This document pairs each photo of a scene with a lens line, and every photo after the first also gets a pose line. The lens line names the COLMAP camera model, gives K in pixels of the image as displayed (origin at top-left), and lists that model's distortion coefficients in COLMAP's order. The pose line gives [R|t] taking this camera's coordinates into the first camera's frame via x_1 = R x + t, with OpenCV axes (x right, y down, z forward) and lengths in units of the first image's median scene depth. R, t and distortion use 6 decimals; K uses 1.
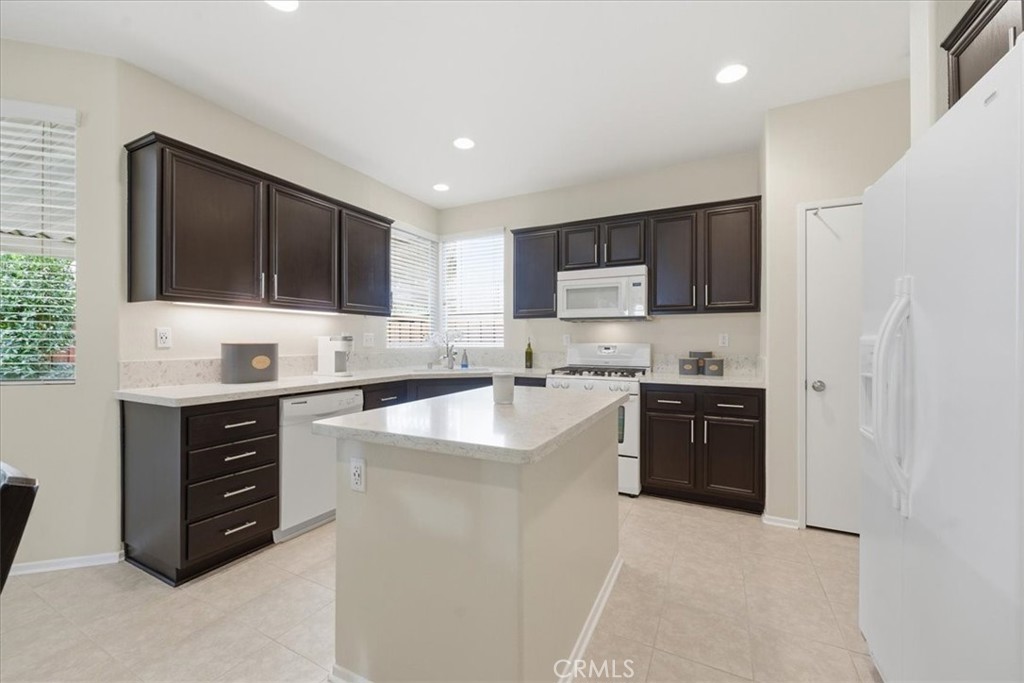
lens RADIAL K [[410.3, 0, 506.6], [0, 410.3, 340.1], [0, 0, 1]] dist [-0.001664, -0.000242]
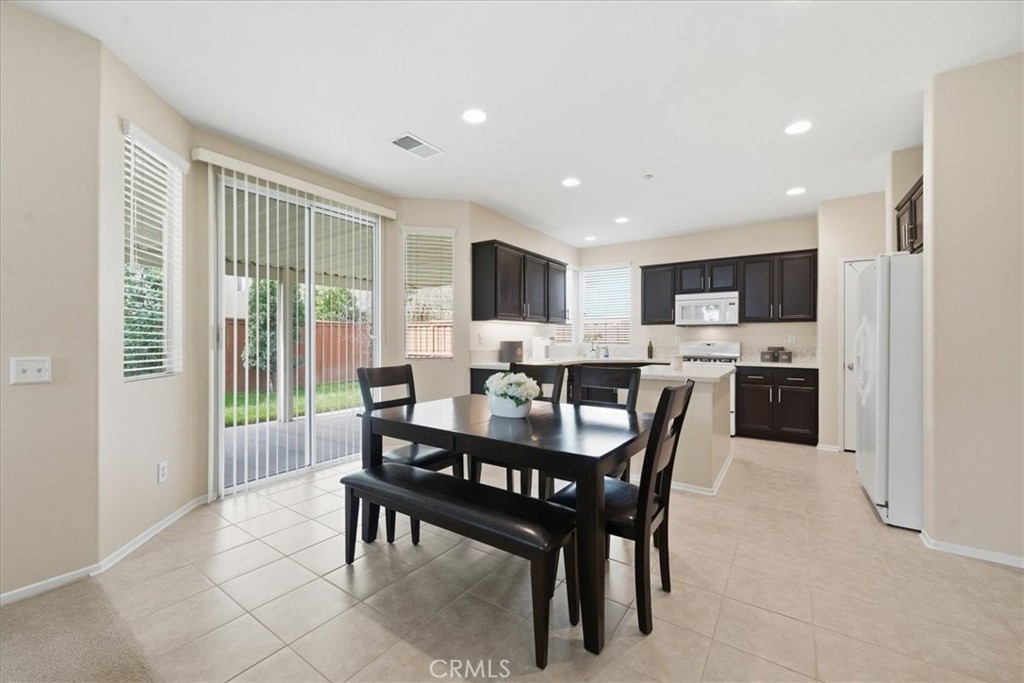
lens RADIAL K [[410.3, 0, 506.6], [0, 410.3, 340.1], [0, 0, 1]] dist [-0.001664, -0.000242]
pose [[0.991989, 0.000392, -0.126323, -0.337361], [0.000076, 0.999993, 0.003704, -0.003227], [0.126324, -0.003684, 0.991982, -0.659257]]
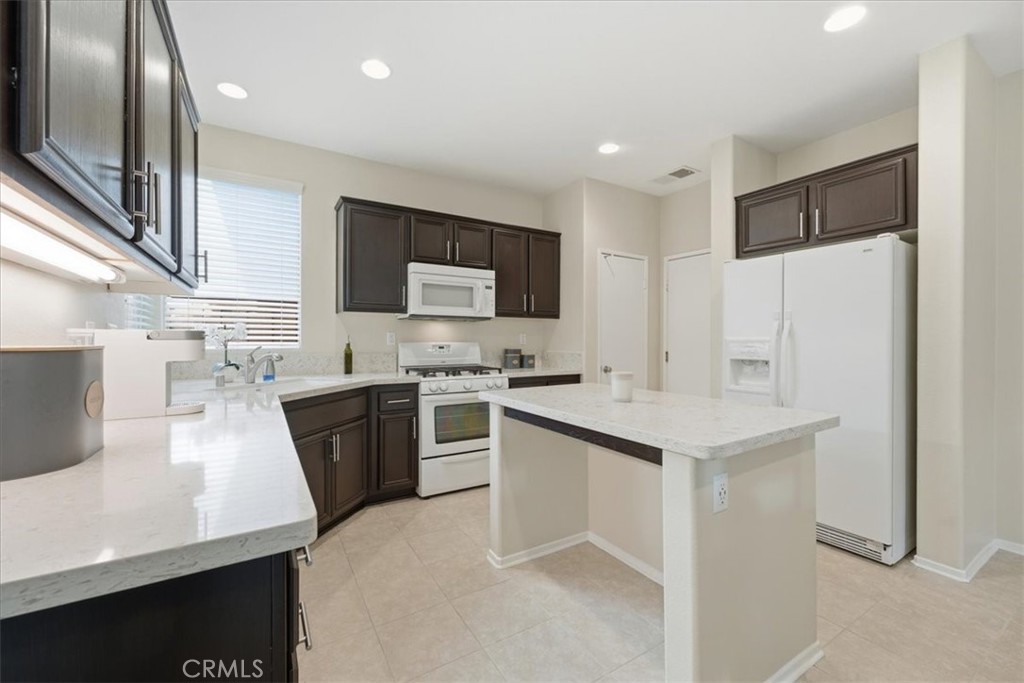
lens RADIAL K [[410.3, 0, 506.6], [0, 410.3, 340.1], [0, 0, 1]] dist [-0.001664, -0.000242]
pose [[0.521773, -0.000584, 0.853084, -0.574970], [-0.002297, 0.999995, 0.002090, -0.000131], [-0.853081, -0.003050, 0.521769, 0.396682]]
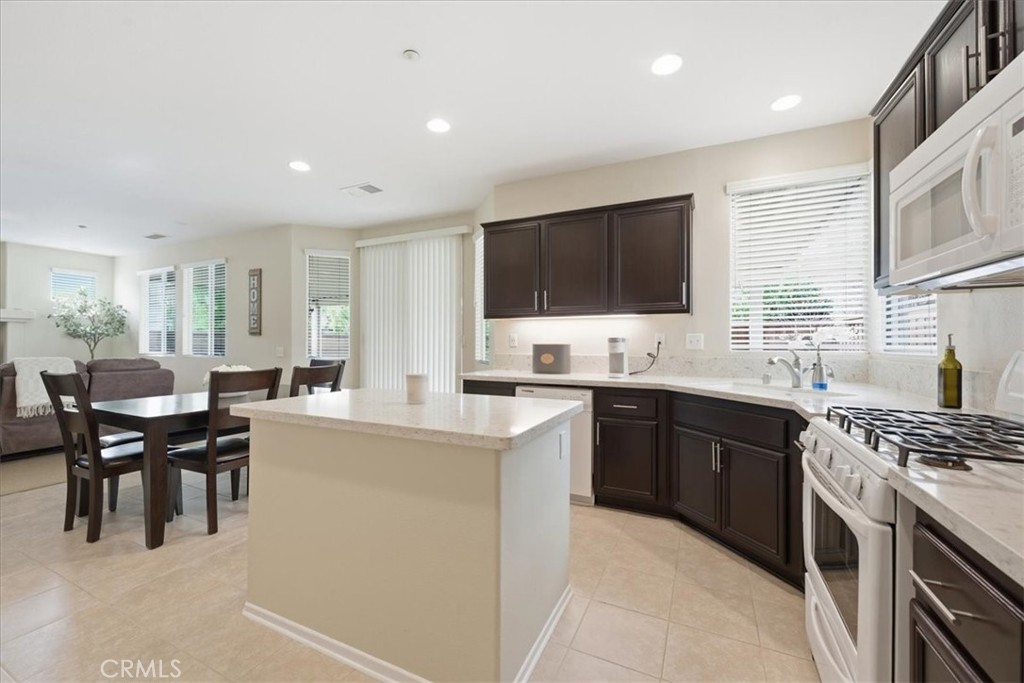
lens RADIAL K [[410.3, 0, 506.6], [0, 410.3, 340.1], [0, 0, 1]] dist [-0.001664, -0.000242]
pose [[0.026949, -0.005848, -0.999620, 0.564660], [0.000588, 0.999983, -0.005834, 0.002009], [0.999637, -0.000431, 0.026952, 0.665844]]
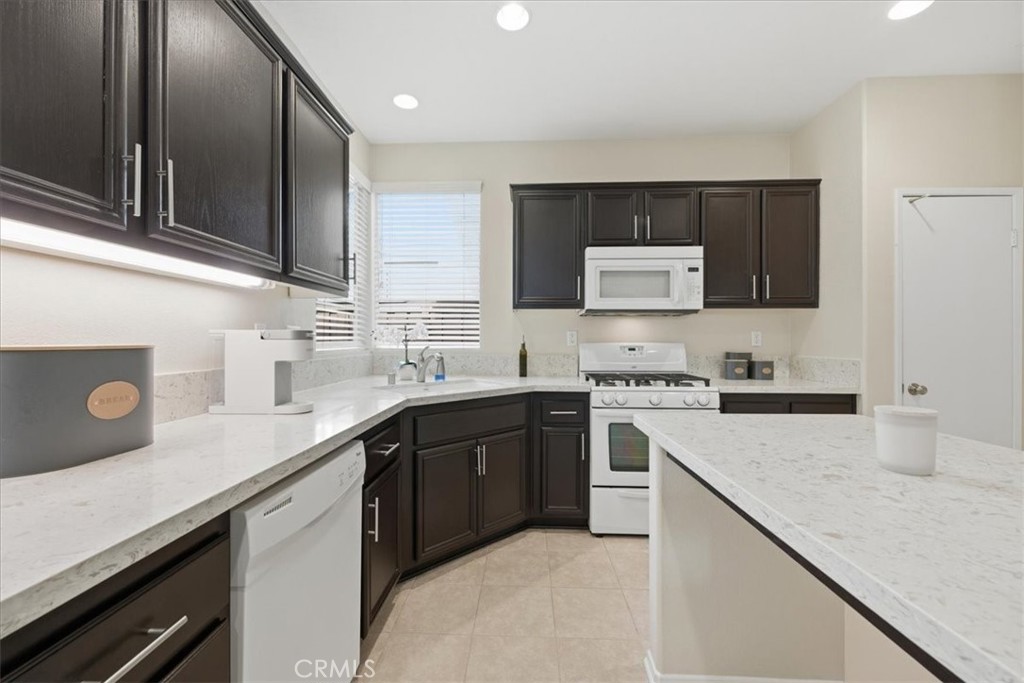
lens RADIAL K [[410.3, 0, 506.6], [0, 410.3, 340.1], [0, 0, 1]] dist [-0.001664, -0.000242]
pose [[0.906336, 0.000085, 0.422557, -0.351431], [-0.001147, 0.999997, 0.002259, 0.000734], [-0.422556, -0.002532, 0.906333, 0.425613]]
